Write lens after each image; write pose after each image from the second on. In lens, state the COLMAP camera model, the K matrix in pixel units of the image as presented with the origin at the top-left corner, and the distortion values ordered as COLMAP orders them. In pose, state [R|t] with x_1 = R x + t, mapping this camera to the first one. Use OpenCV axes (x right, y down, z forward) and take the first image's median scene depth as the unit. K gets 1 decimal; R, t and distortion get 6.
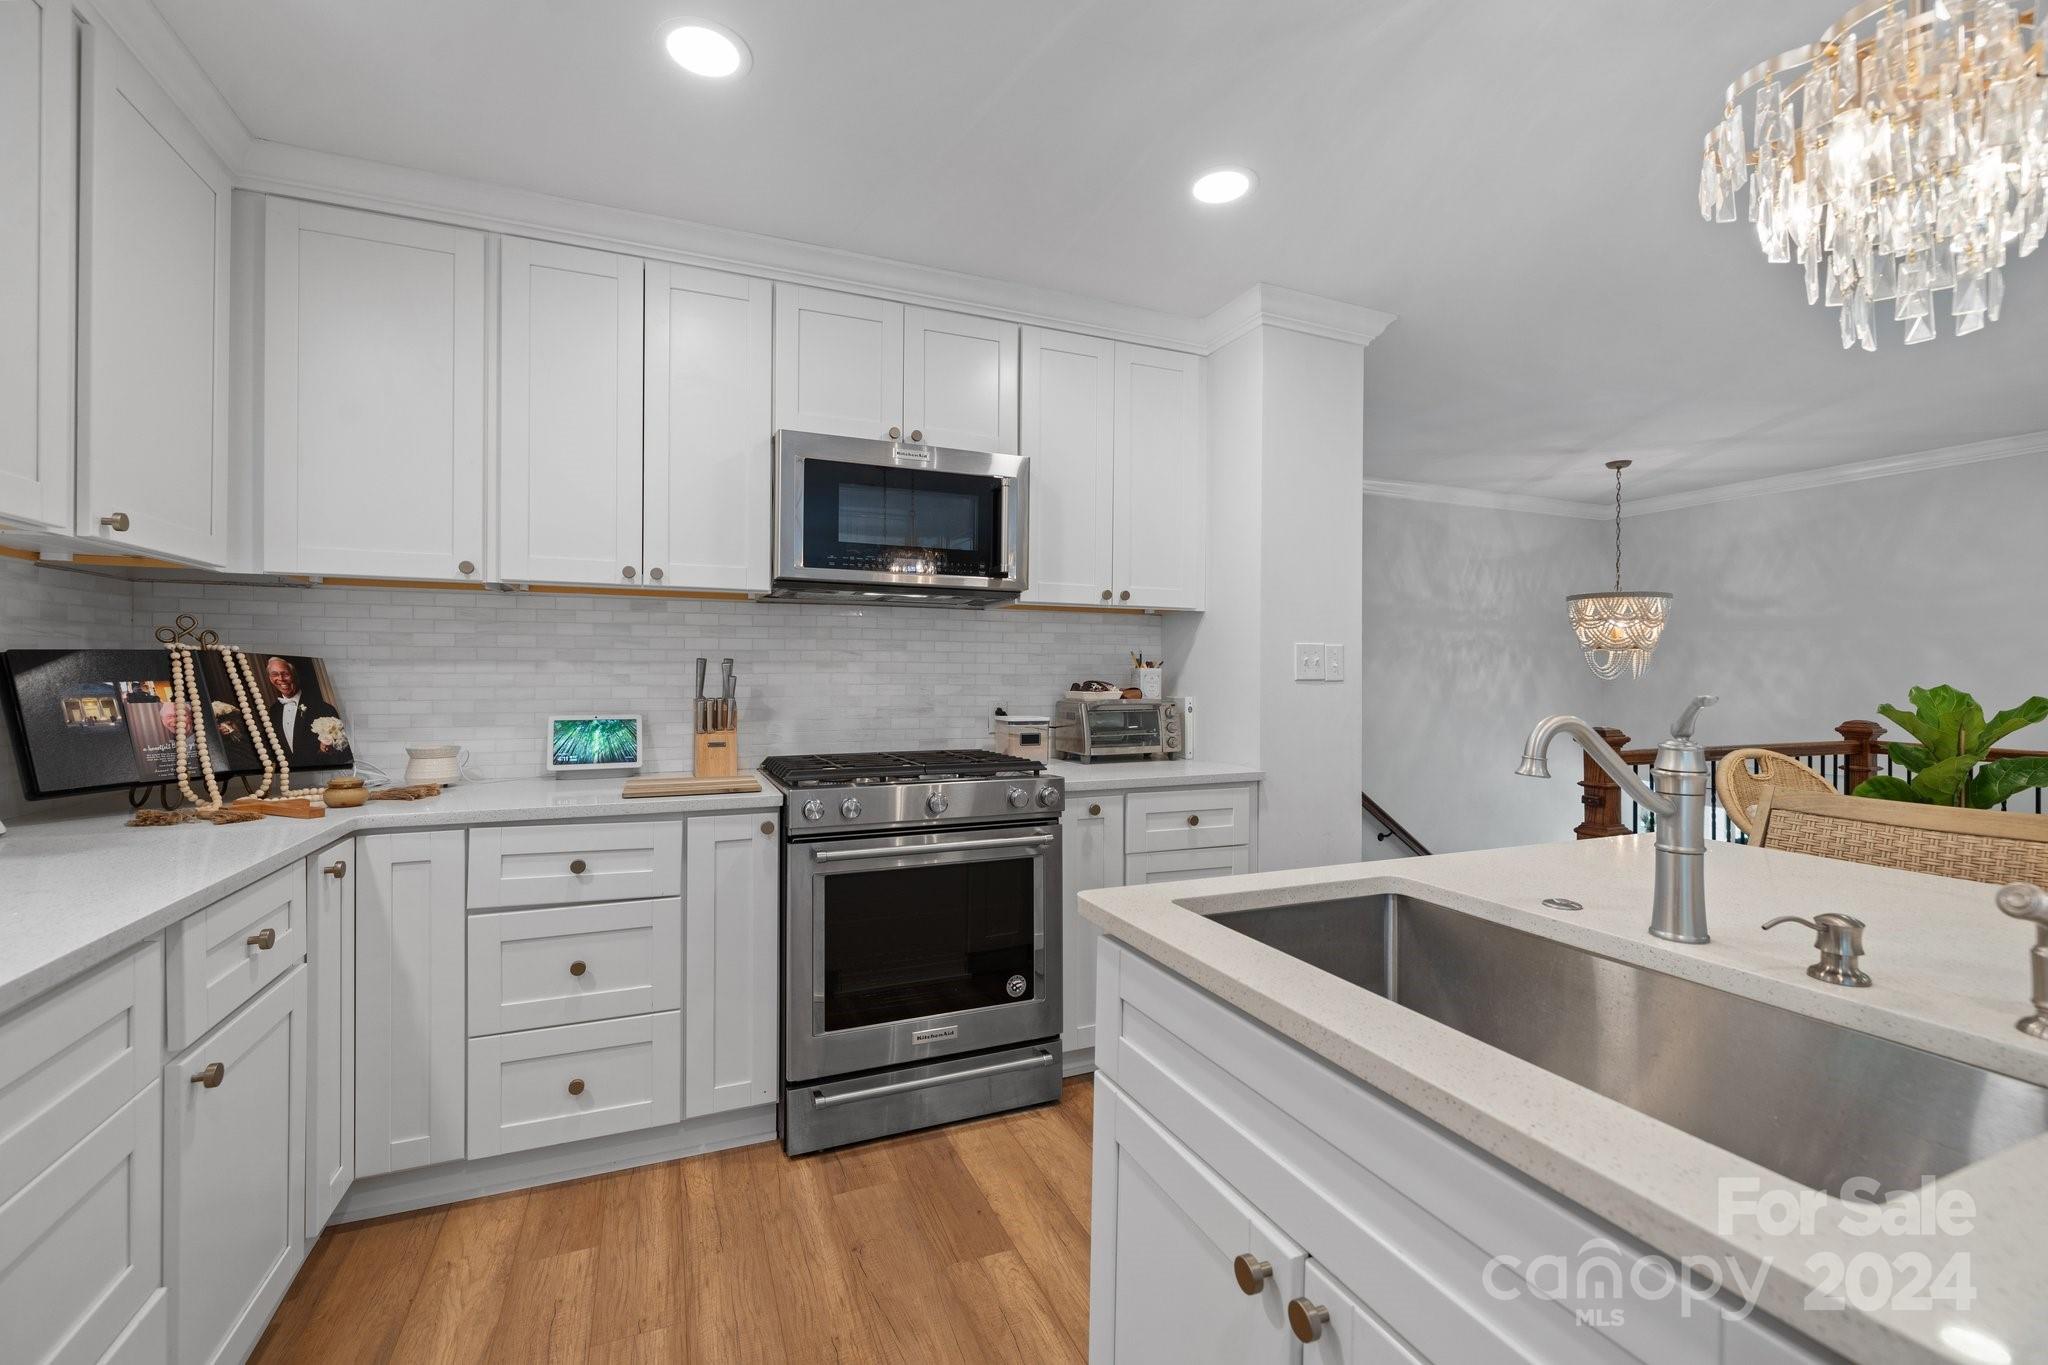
lens RADIAL K [[861.8, 0, 1019.9], [0, 861.8, 680.9], [0, 0, 1]] dist [0.003642, 0.000283]
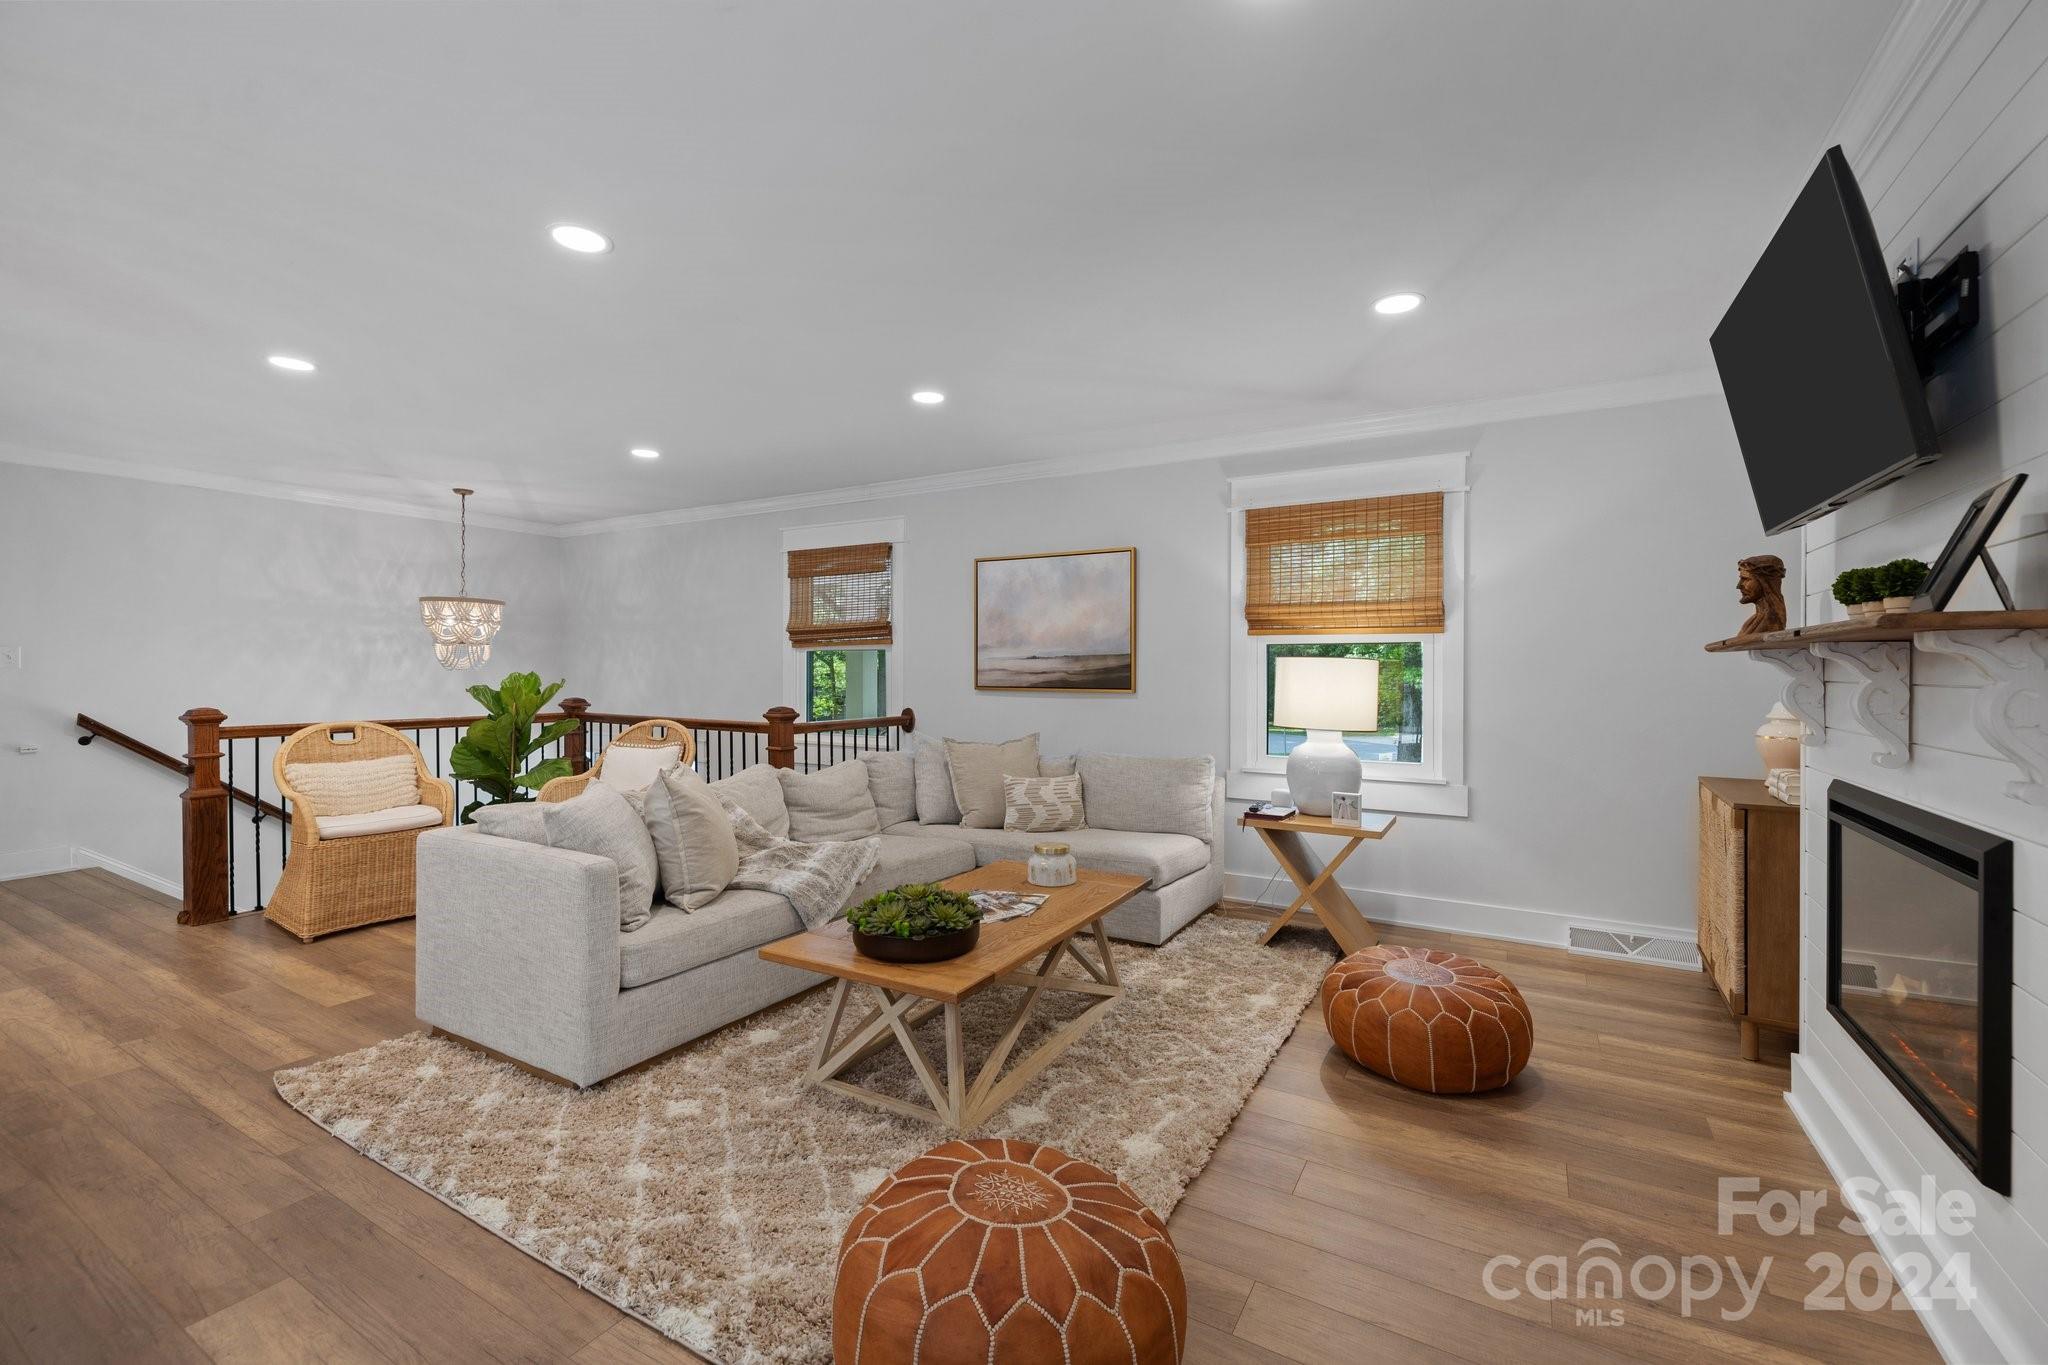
lens RADIAL K [[861.8, 0, 1027.9], [0, 861.8, 669.8], [0, 0, 1]] dist [0.003642, 0.000283]
pose [[0.788920, -0.006695, 0.614459, 0.500606], [0.009627, 0.999953, -0.001465, 0.008130], [-0.614420, 0.007071, 0.788948, -0.388395]]
